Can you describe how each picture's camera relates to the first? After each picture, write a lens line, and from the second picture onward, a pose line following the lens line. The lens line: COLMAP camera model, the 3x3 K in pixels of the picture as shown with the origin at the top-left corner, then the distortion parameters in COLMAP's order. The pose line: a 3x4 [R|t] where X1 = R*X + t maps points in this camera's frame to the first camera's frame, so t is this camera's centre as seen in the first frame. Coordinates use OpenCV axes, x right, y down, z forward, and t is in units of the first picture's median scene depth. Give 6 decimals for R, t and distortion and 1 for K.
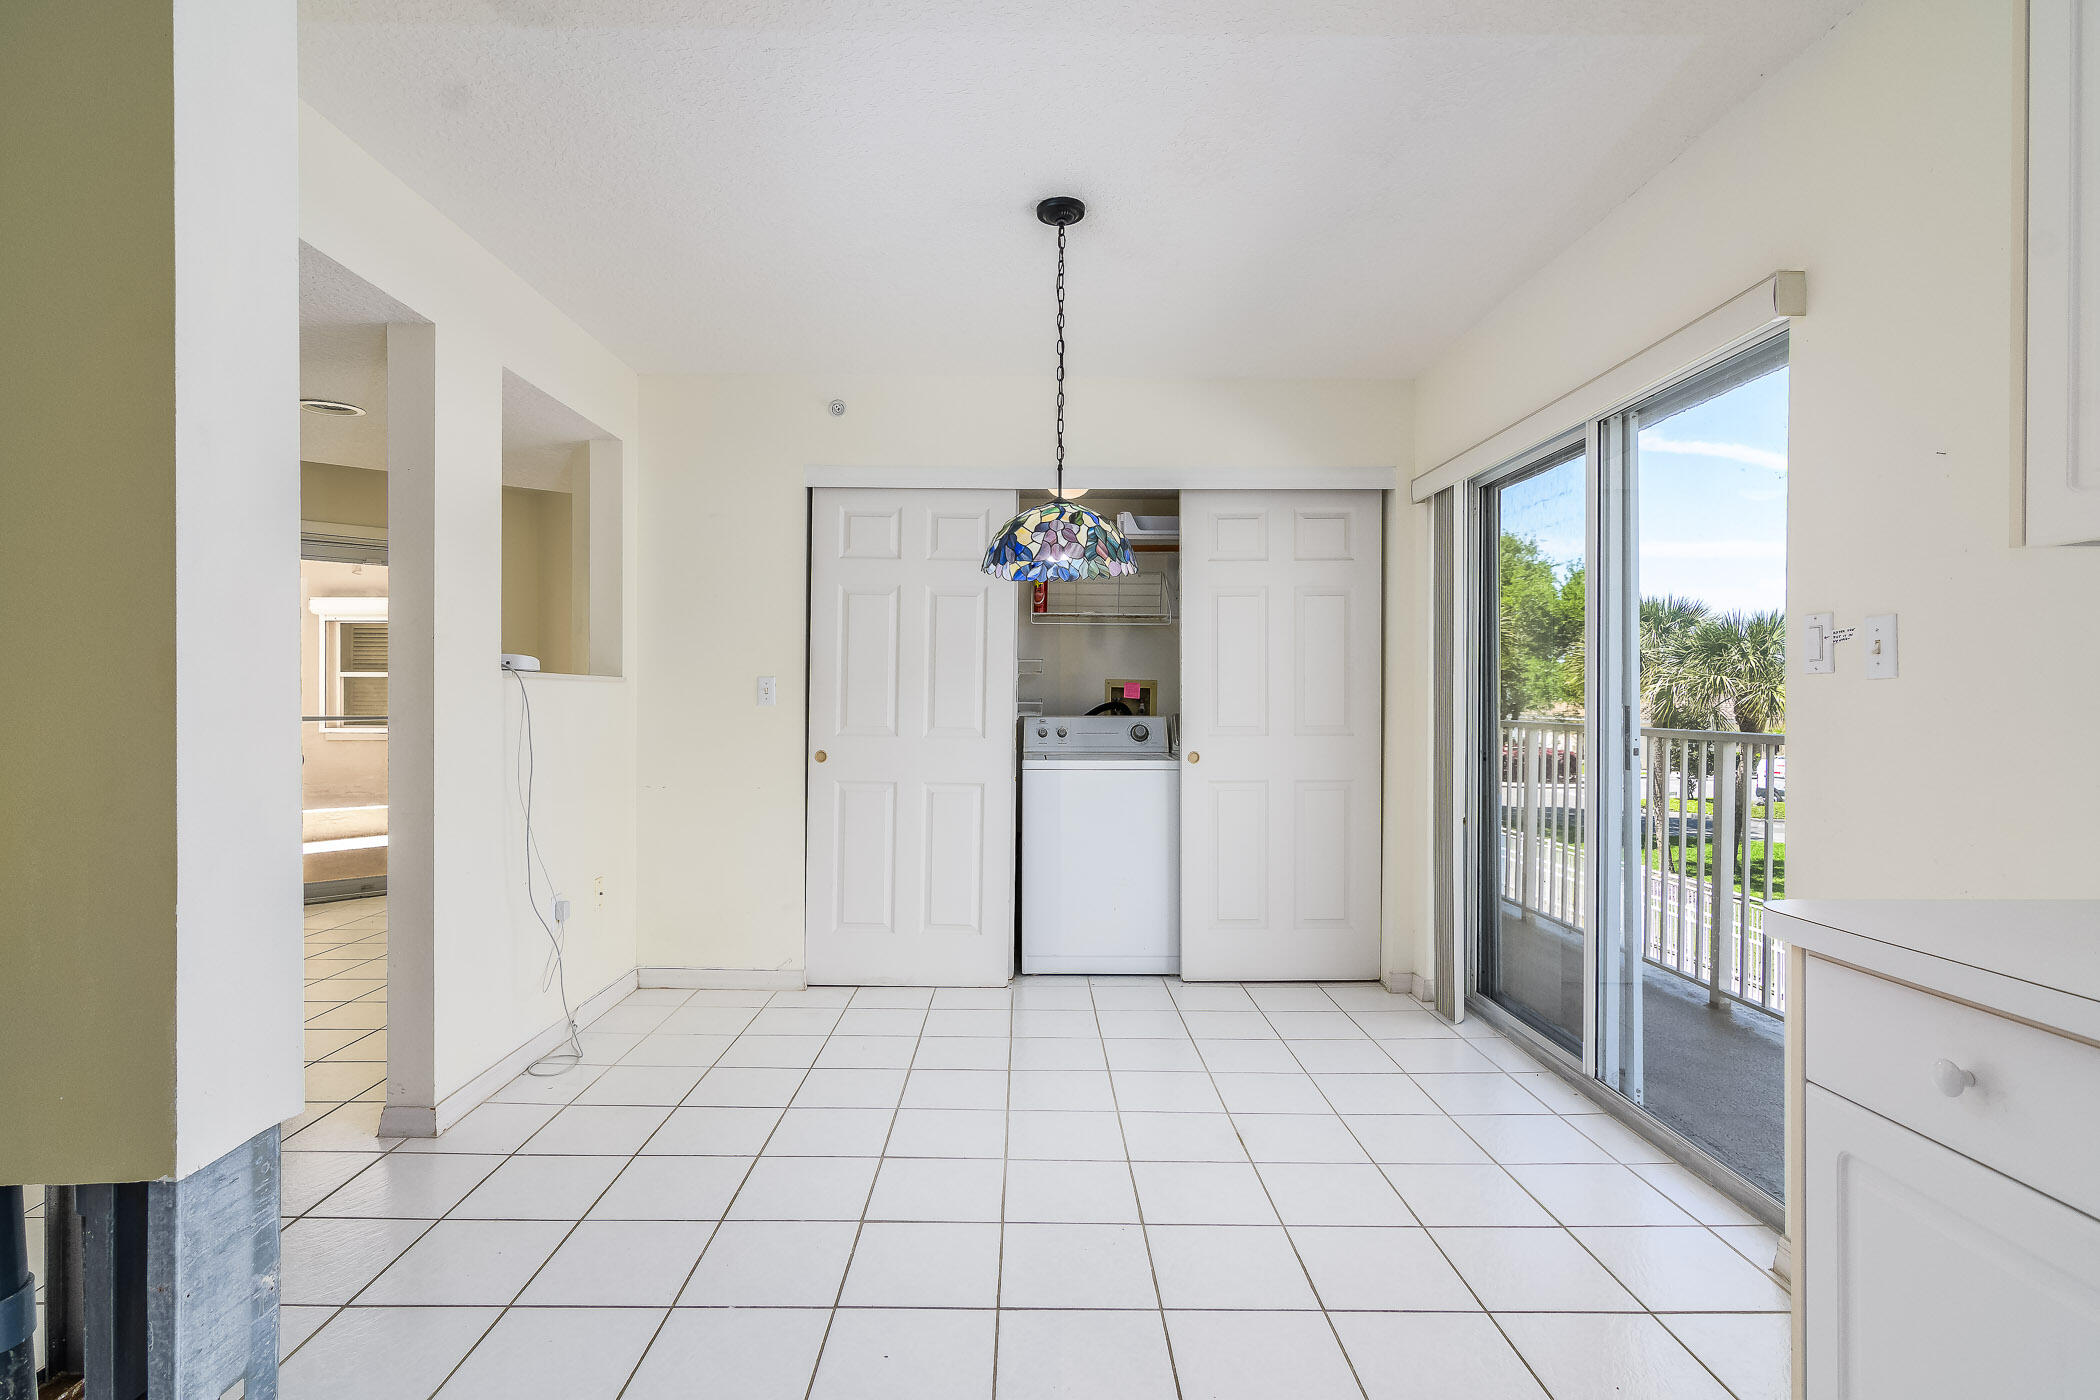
lens RADIAL K [[1010.2, 0, 1024.5], [0, 1010.2, 696.9], [0, 0, 1]] dist [-0.002127, -0.000361]
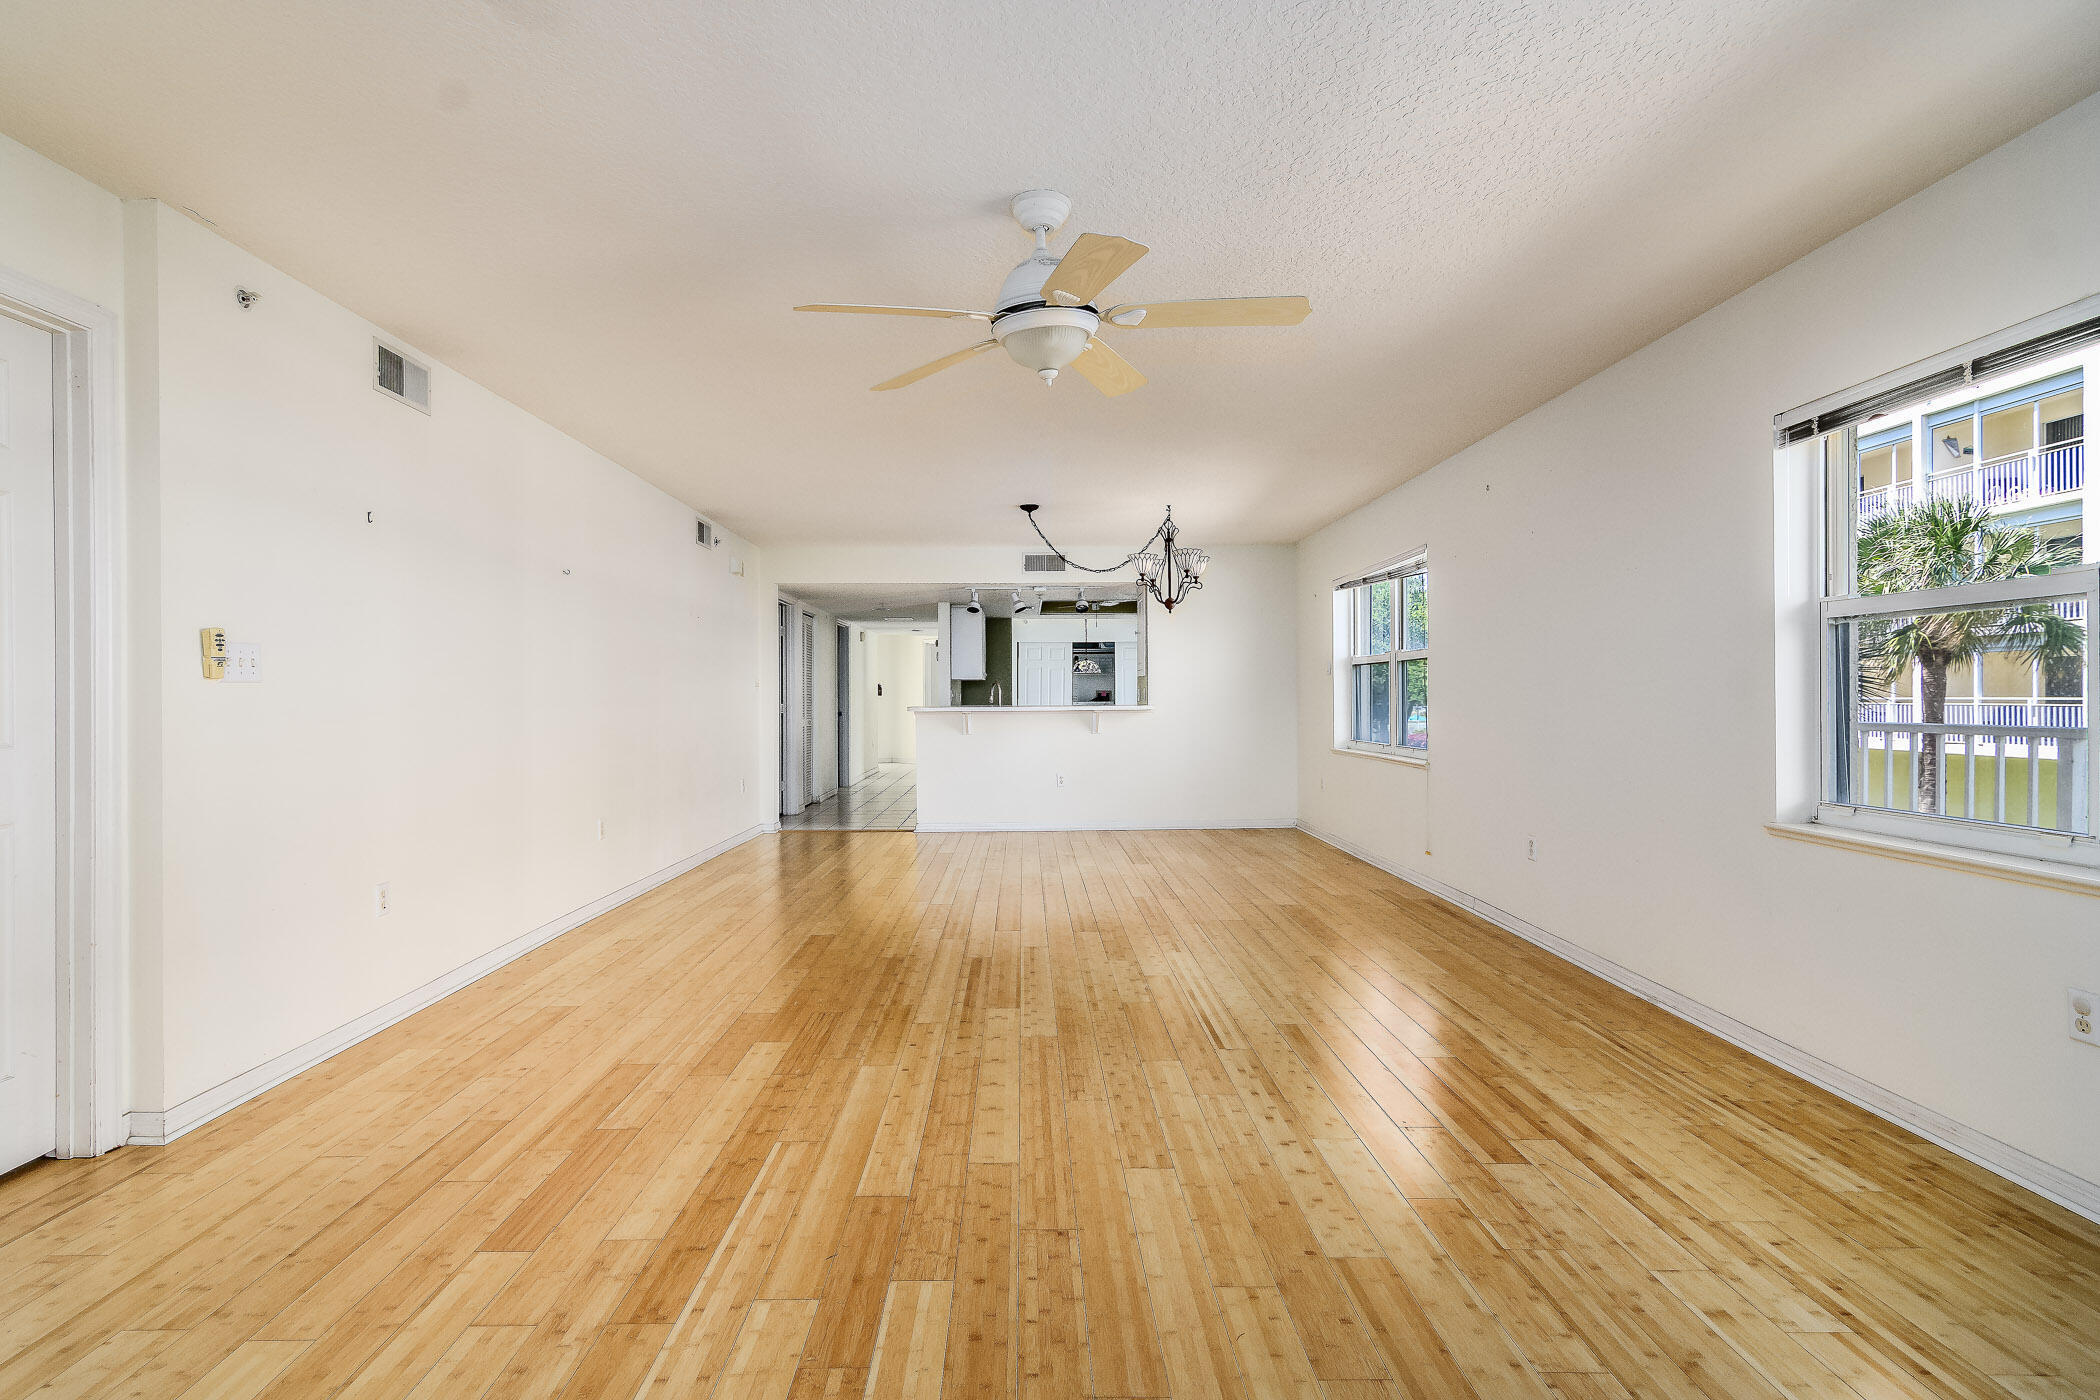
lens RADIAL K [[1010.2, 0, 1024.5], [0, 1010.2, 696.9], [0, 0, 1]] dist [-0.002127, -0.000361]
pose [[0.999960, -0.007723, 0.004542, -0.202965], [0.007709, 0.999966, 0.003020, -0.009075], [-0.004565, -0.002985, 0.999985, -2.768974]]
